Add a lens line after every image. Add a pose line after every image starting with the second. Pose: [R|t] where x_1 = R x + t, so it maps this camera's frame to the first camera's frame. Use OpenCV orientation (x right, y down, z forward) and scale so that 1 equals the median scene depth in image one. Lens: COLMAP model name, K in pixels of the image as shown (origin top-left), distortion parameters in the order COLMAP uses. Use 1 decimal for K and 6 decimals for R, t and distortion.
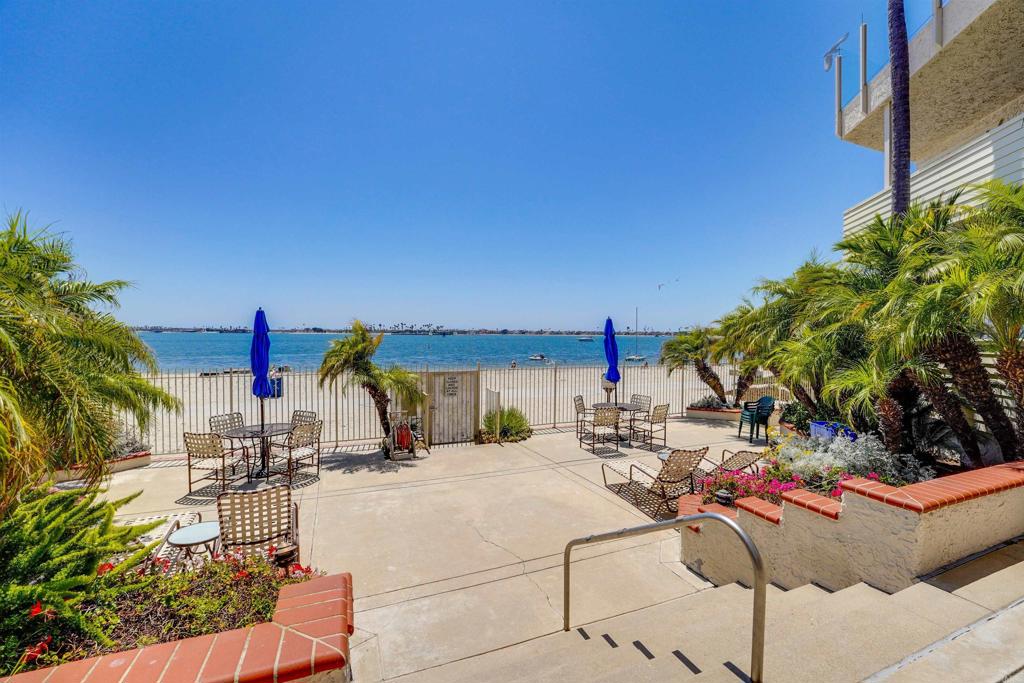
lens RADIAL K [[399.4, 0, 512.0], [0, 399.4, 341.5], [0, 0, 1]] dist [-0.018267, 0.000118]
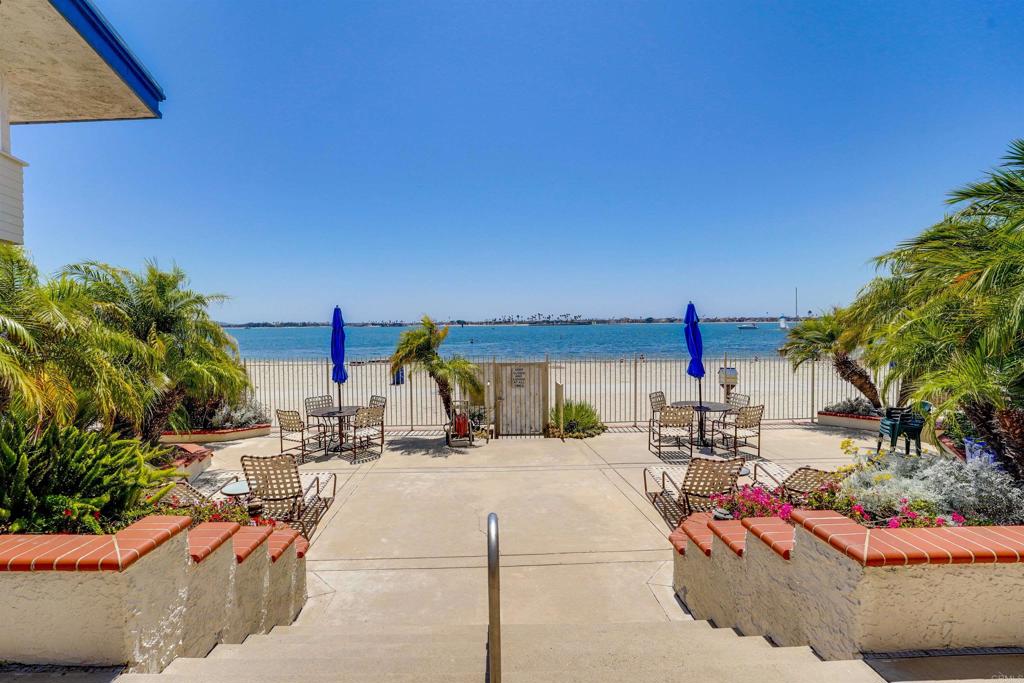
lens RADIAL K [[420.1, 0, 512.0], [0, 420.1, 341.5], [0, 0, 1]] dist [-0.021337, 0.000156]
pose [[0.940028, -0.004489, -0.341067, 0.196557], [0.012350, 0.999706, 0.020881, 0.001347], [0.340873, -0.023841, 0.939807, 0.022702]]
